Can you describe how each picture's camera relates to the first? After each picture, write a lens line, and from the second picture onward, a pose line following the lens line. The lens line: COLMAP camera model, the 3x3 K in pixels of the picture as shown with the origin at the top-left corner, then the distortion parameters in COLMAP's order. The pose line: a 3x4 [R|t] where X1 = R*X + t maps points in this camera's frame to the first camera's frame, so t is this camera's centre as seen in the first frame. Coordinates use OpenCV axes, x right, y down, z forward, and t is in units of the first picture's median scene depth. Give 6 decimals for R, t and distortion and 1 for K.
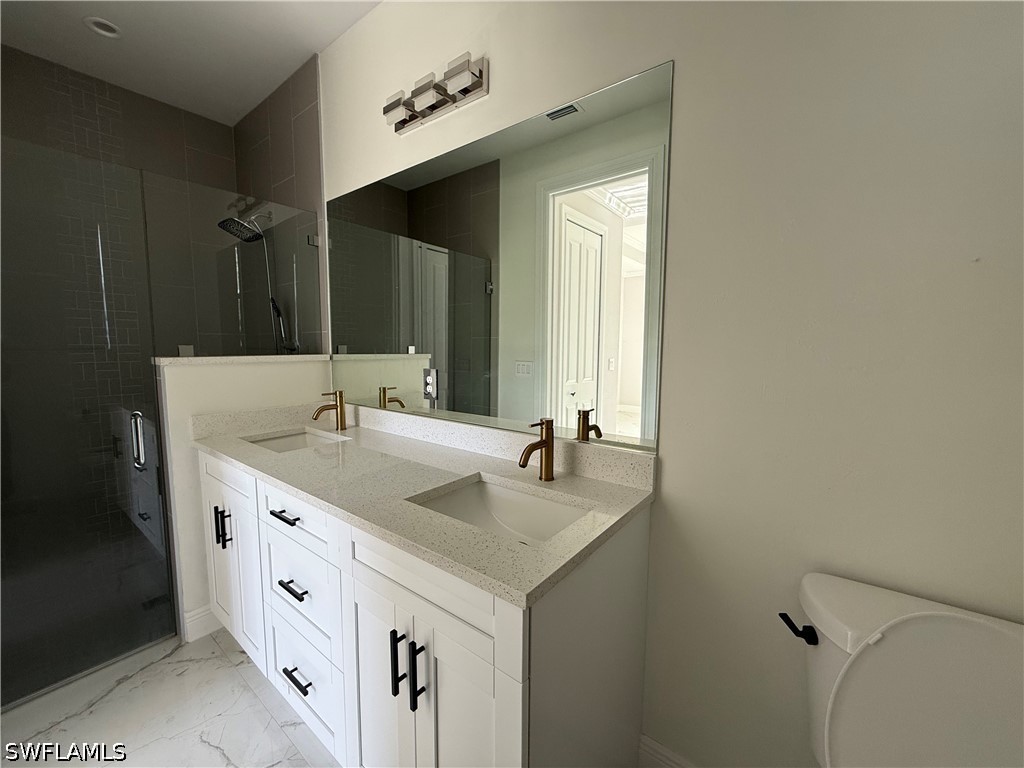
lens RADIAL K [[410.2, 0, 510.1], [0, 410.2, 383.0], [0, 0, 1]] dist [0.001199, -0.000156]
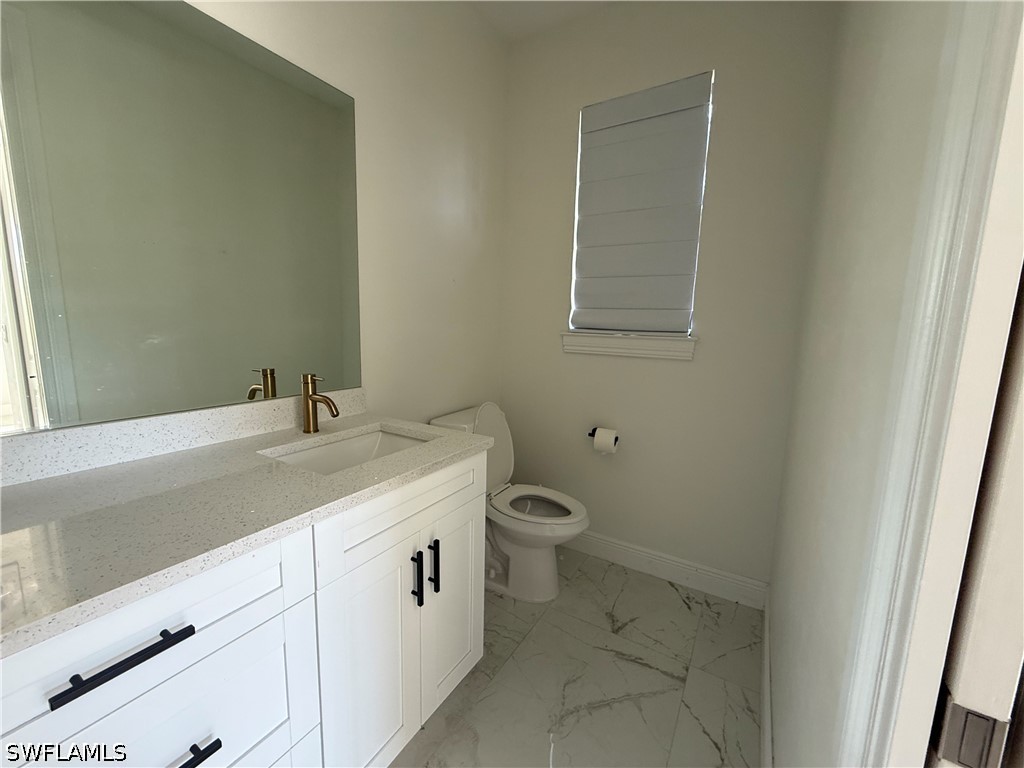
lens RADIAL K [[410.2, 0, 510.1], [0, 410.2, 383.0], [0, 0, 1]] dist [0.001199, -0.000156]
pose [[-0.107025, -0.151402, 0.982661, -1.295209], [0.063923, 0.985245, 0.158762, -0.044339], [-0.992199, 0.079806, -0.095768, 0.740646]]
